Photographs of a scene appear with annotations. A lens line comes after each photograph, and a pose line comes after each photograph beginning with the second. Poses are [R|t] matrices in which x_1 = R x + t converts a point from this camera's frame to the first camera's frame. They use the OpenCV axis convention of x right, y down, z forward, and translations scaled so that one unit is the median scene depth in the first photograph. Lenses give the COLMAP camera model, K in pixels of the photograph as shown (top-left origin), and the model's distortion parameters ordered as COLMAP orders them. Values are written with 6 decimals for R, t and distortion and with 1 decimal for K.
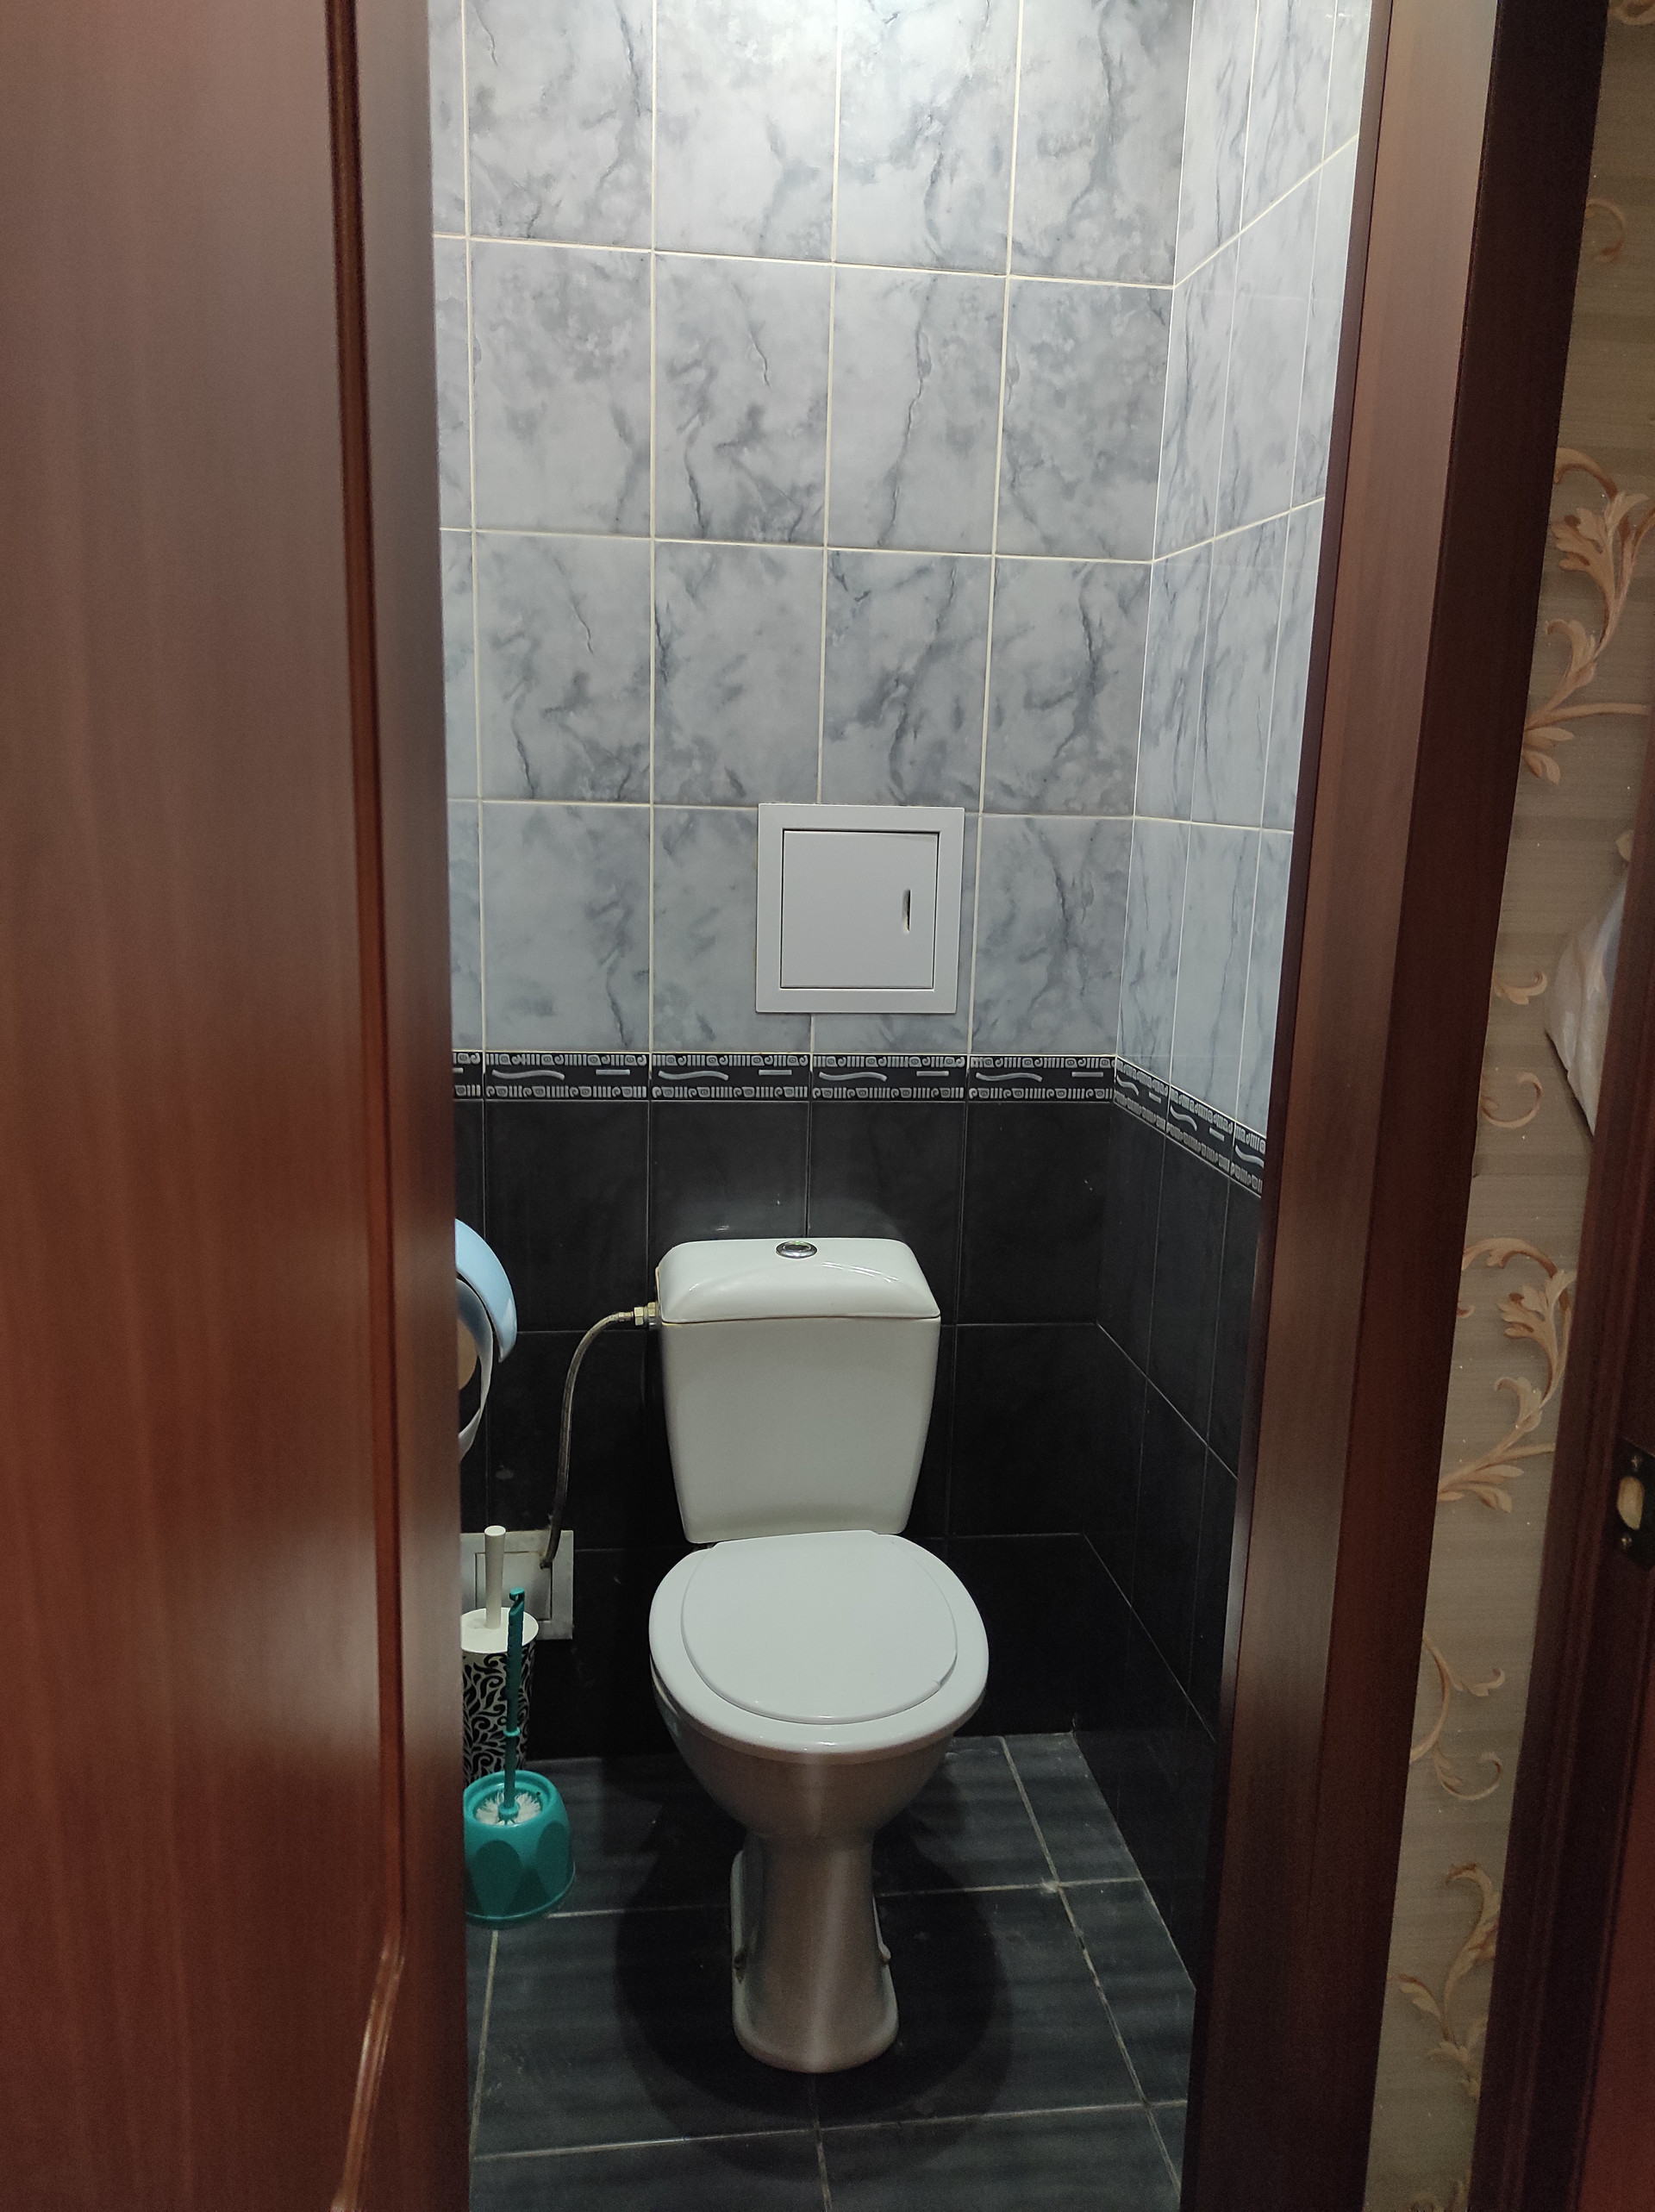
lens RADIAL K [[1599.4, 0, 825.2], [0, 1599.4, 1117.2], [0, 0, 1]] dist [0.056446, -0.062213]
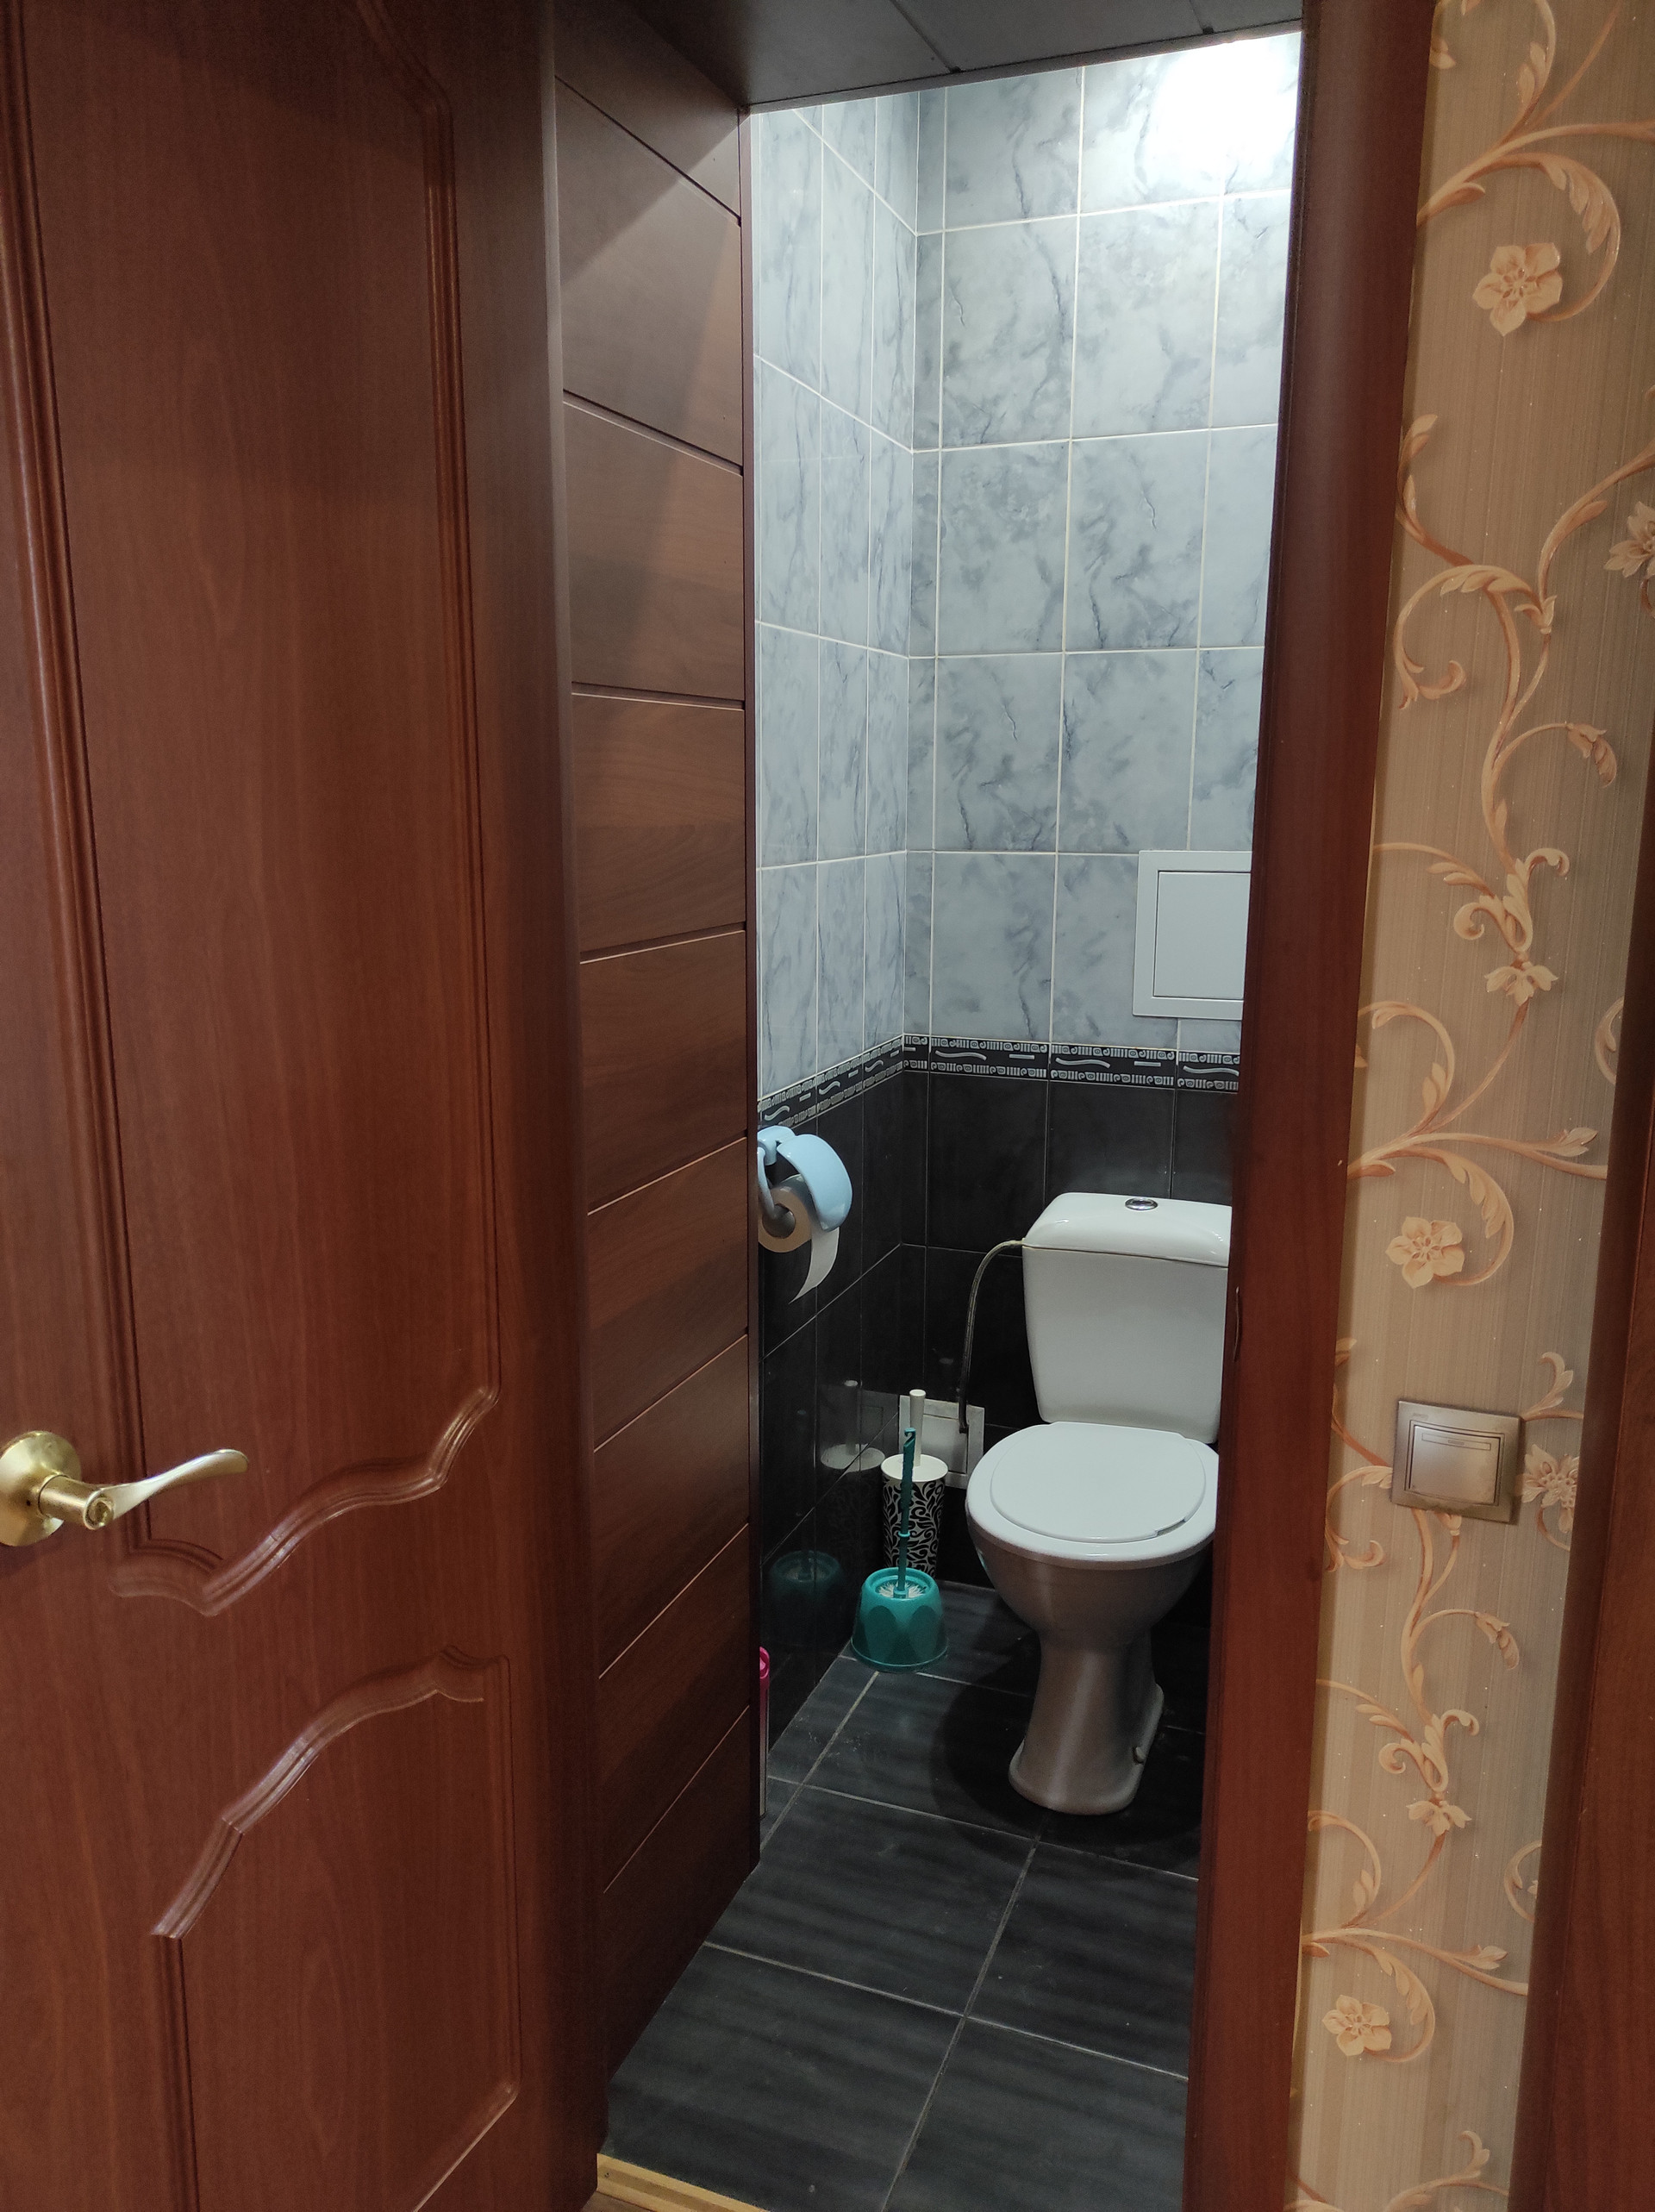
lens RADIAL K [[1599.4, 0, 825.2], [0, 1599.4, 1117.2], [0, 0, 1]] dist [0.056446, -0.062213]
pose [[0.880891, 0.070202, -0.468084, 0.360059], [-0.076212, 0.997073, 0.006114, 0.026794], [0.467143, 0.030288, 0.883663, -0.240756]]
